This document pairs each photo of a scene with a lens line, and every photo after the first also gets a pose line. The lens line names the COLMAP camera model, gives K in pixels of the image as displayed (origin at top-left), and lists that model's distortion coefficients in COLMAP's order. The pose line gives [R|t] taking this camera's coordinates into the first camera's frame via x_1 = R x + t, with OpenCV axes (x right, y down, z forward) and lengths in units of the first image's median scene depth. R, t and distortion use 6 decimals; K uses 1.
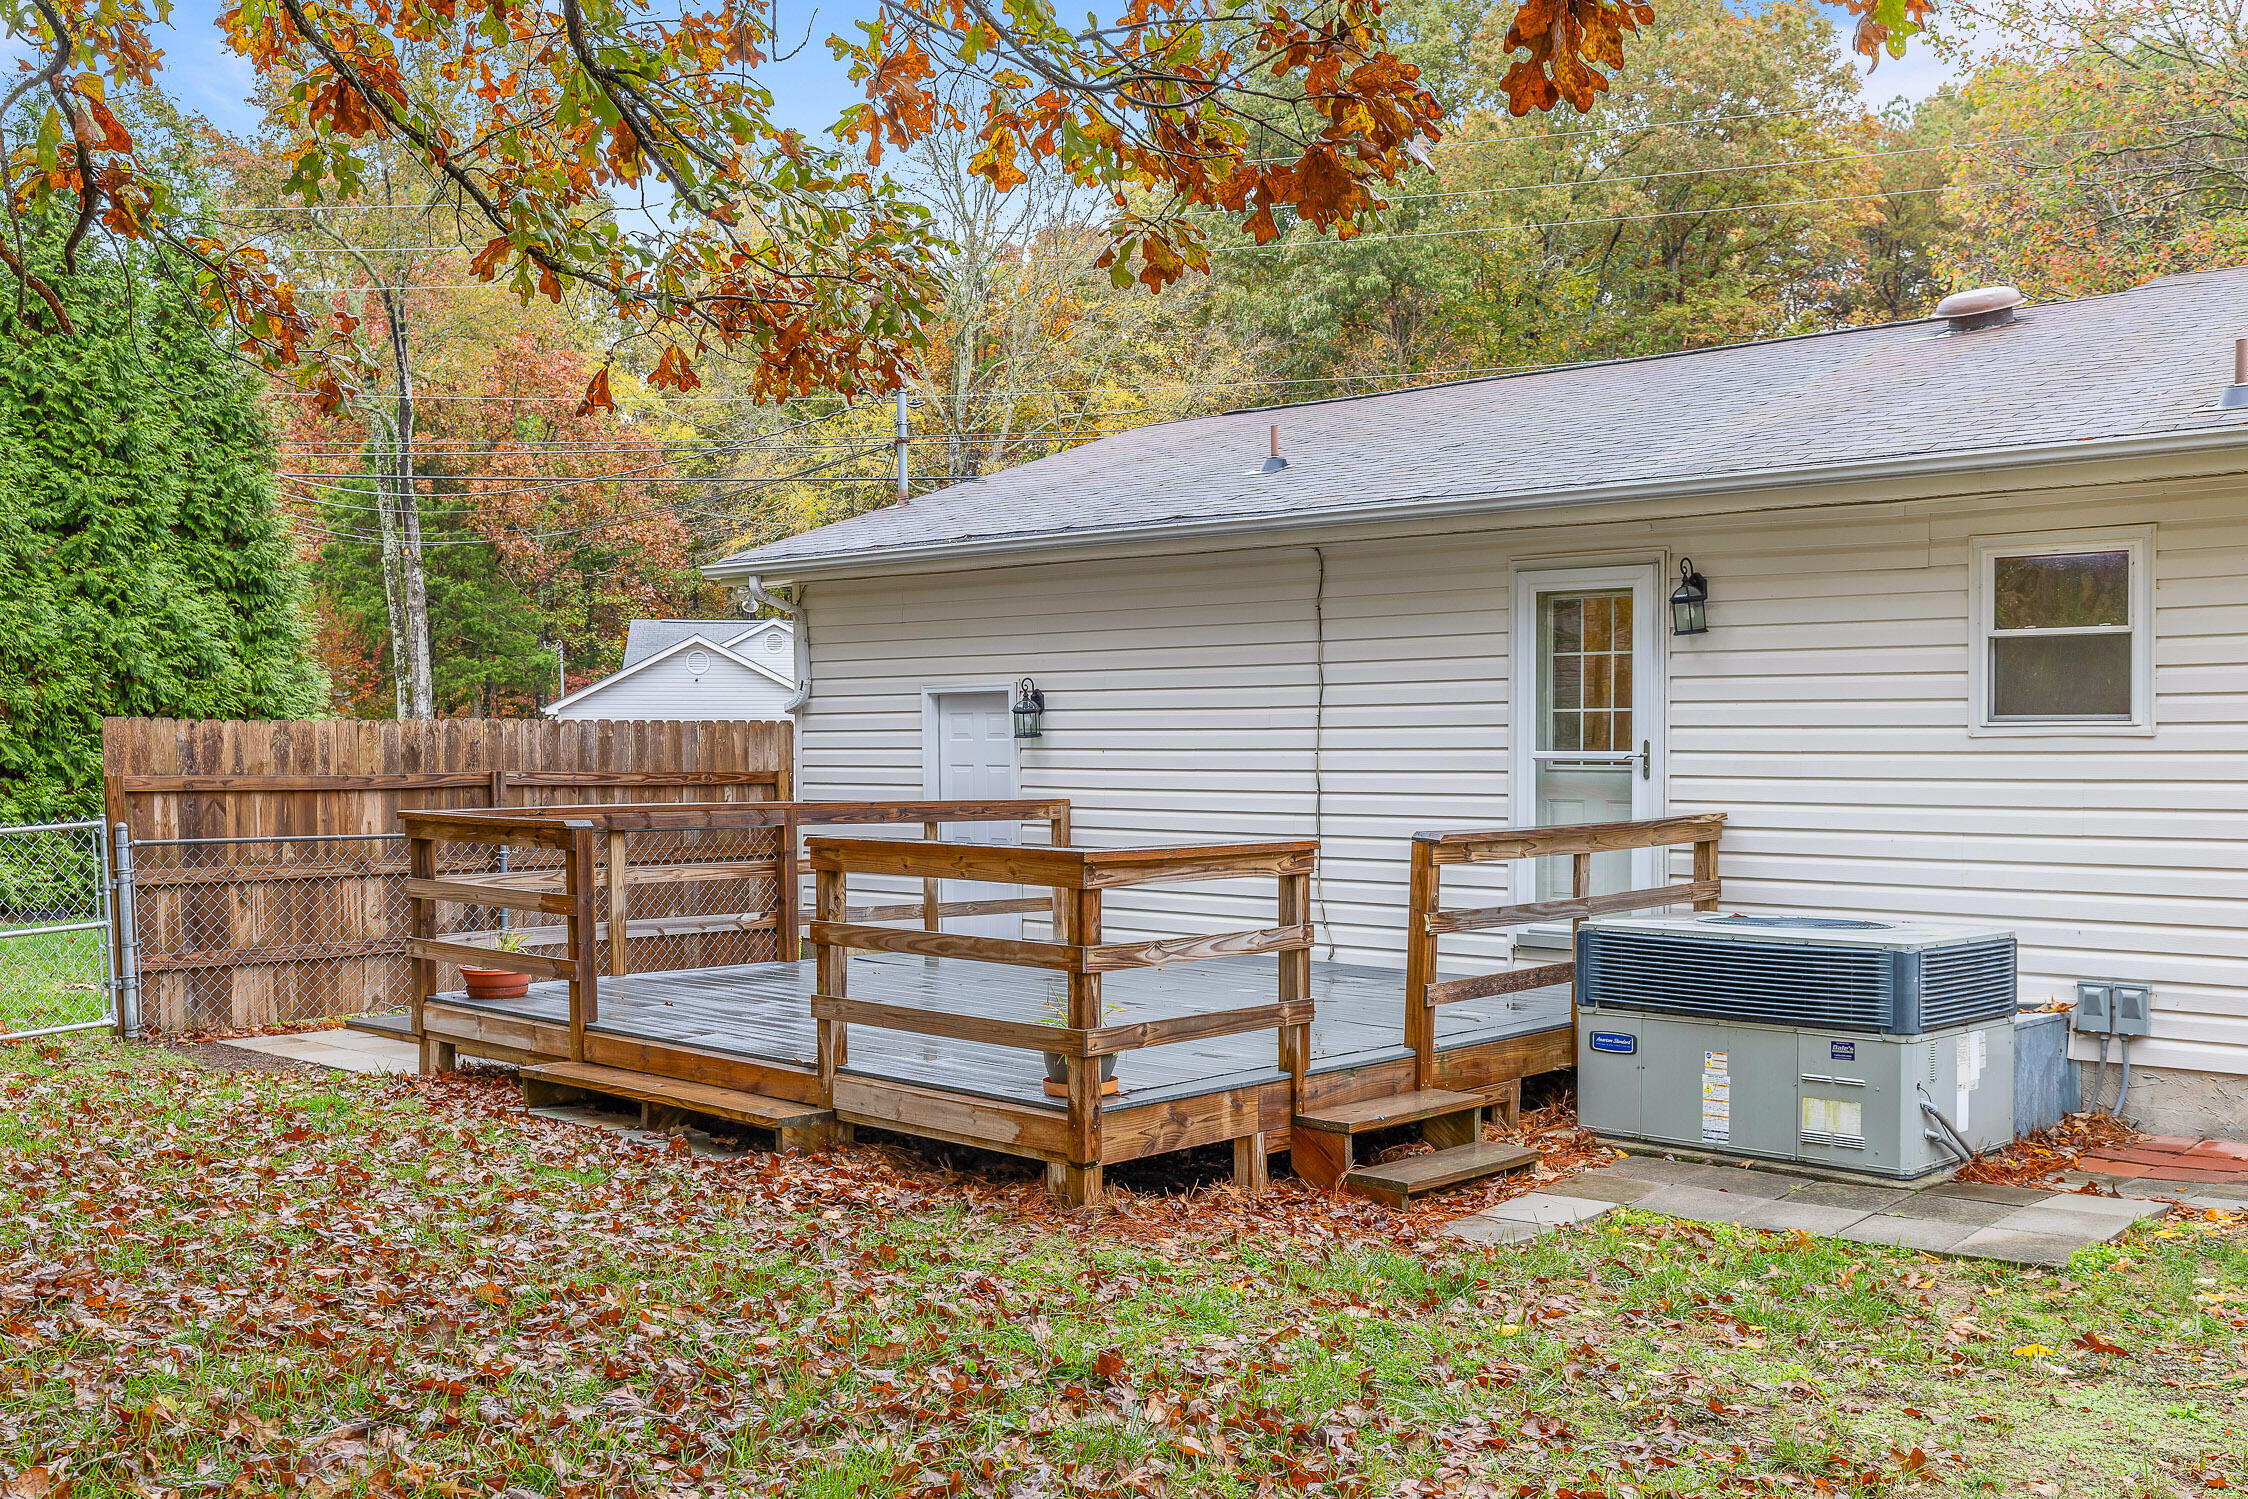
lens RADIAL K [[2215.8, 0, 1124.0], [0, 2215.8, 749.5], [0, 0, 1]] dist [0.002770, 0.001729]
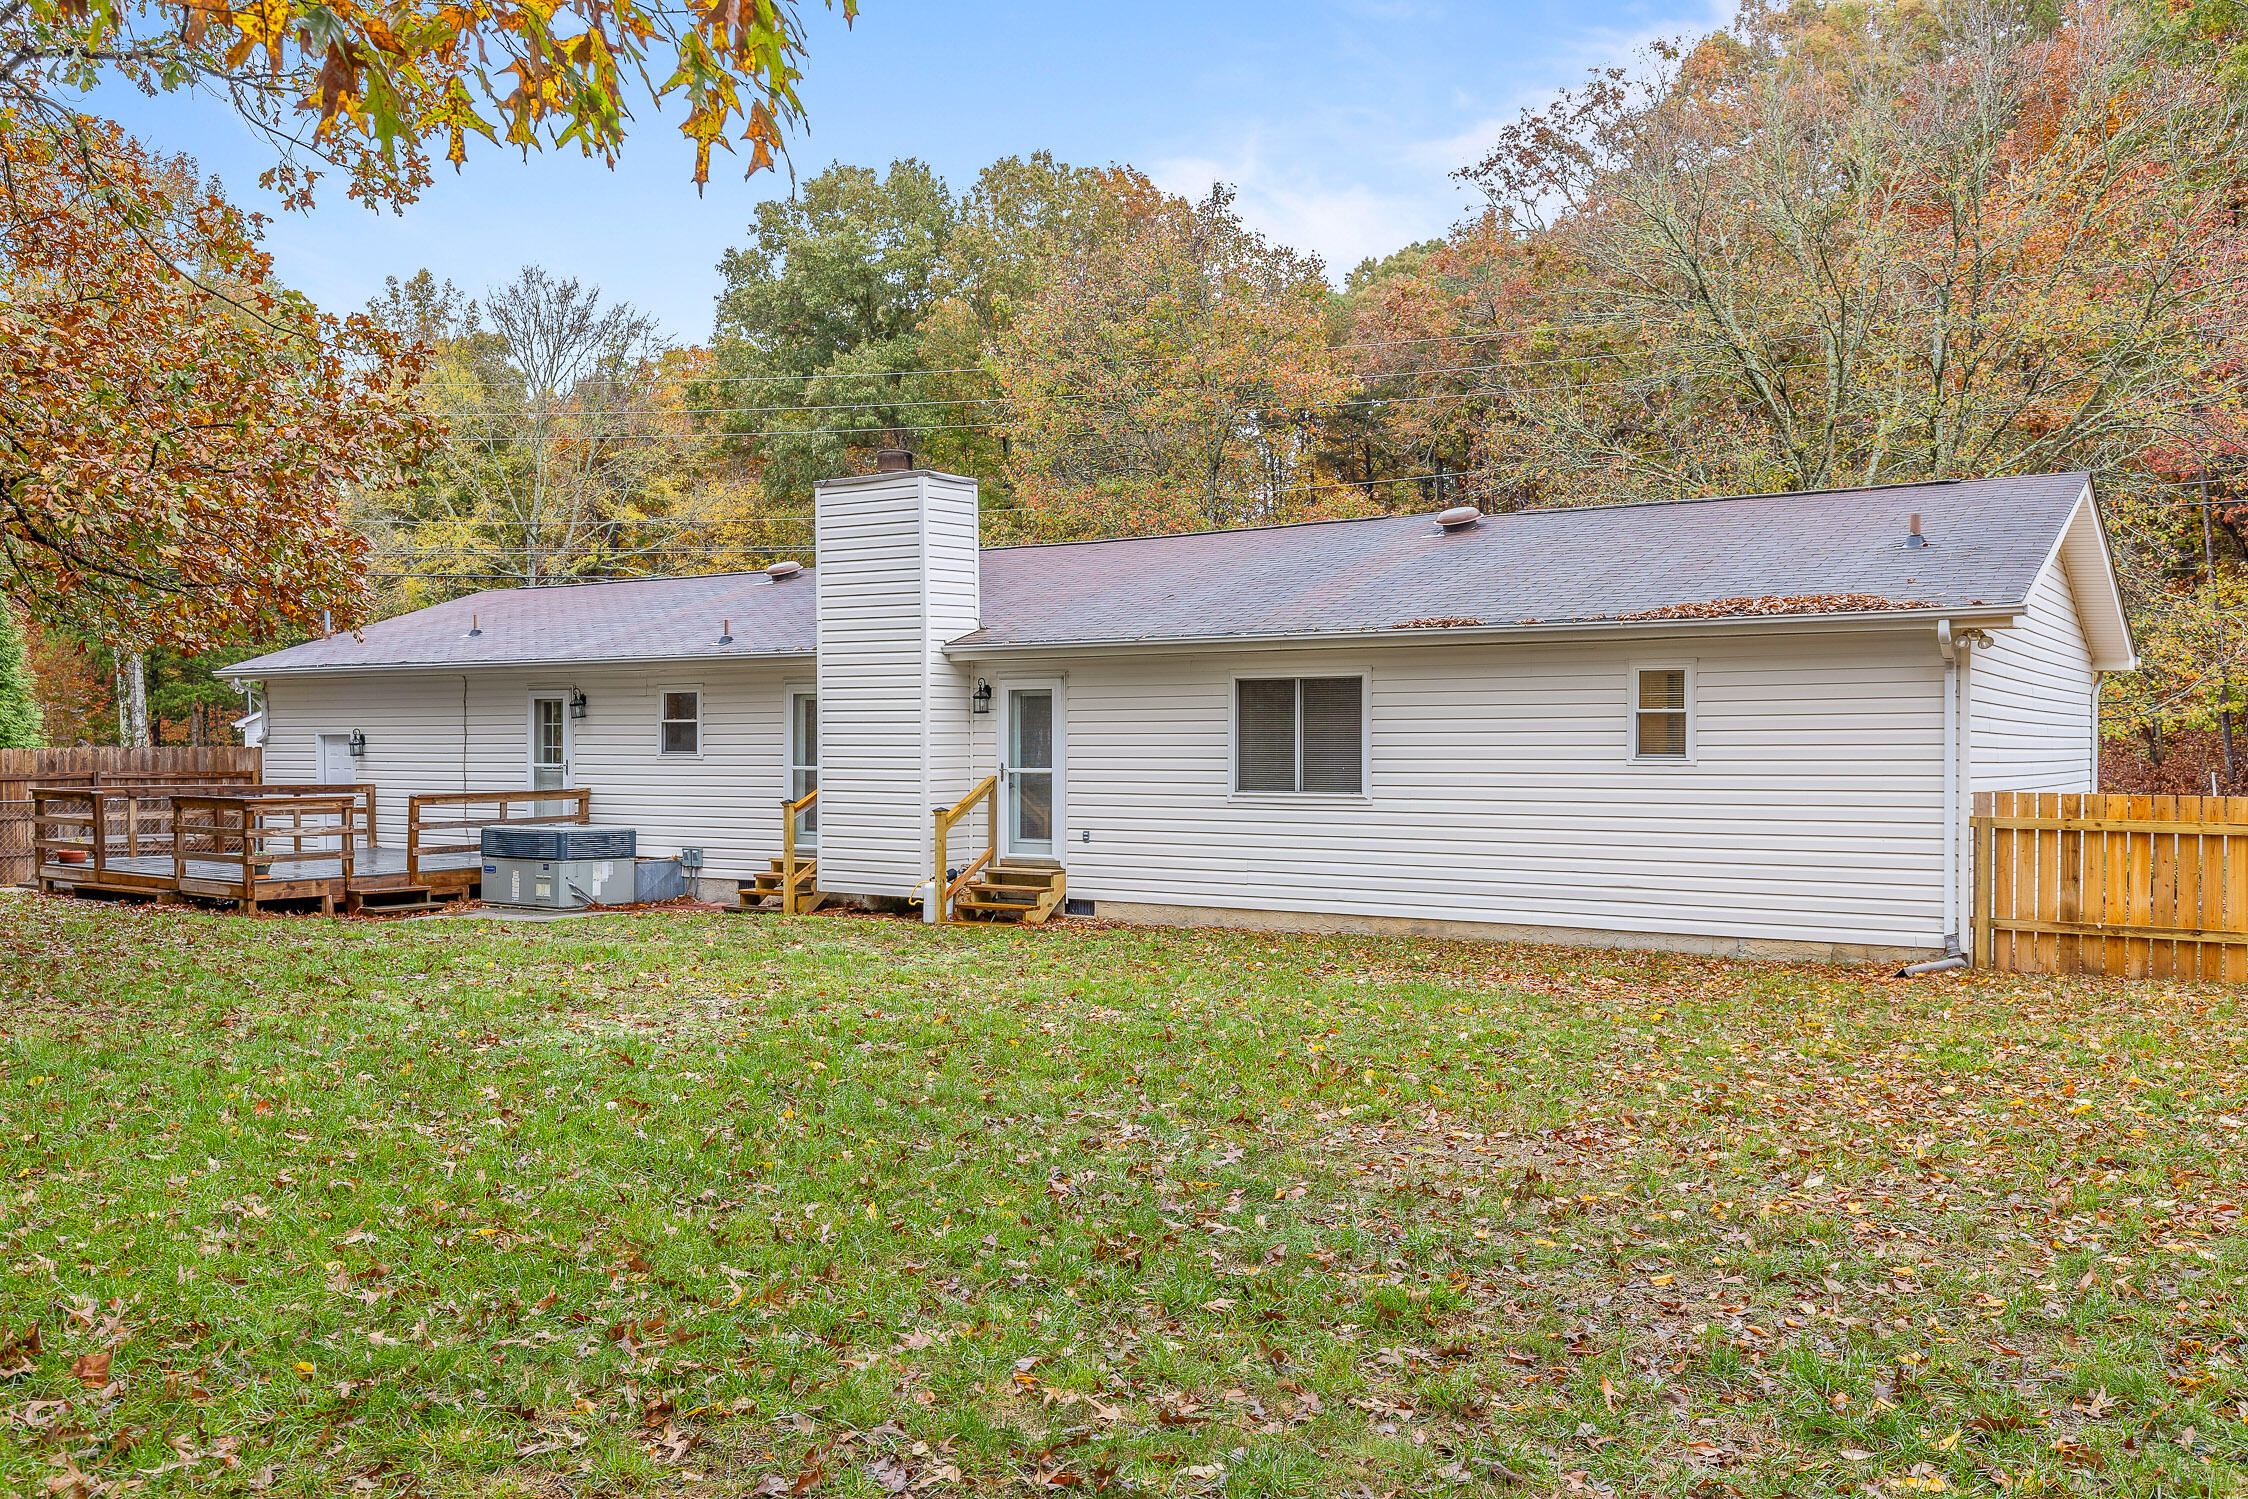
lens RADIAL K [[1868.9, 0, 1124.0], [0, 1868.9, 749.5], [0, 0, 1]] dist [0.001351, 0.006180]
pose [[0.987686, 0.001330, 0.156444, 0.517717], [-0.001445, 0.999999, 0.000624, -0.017492], [-0.156443, -0.000842, 0.987687, -1.175878]]
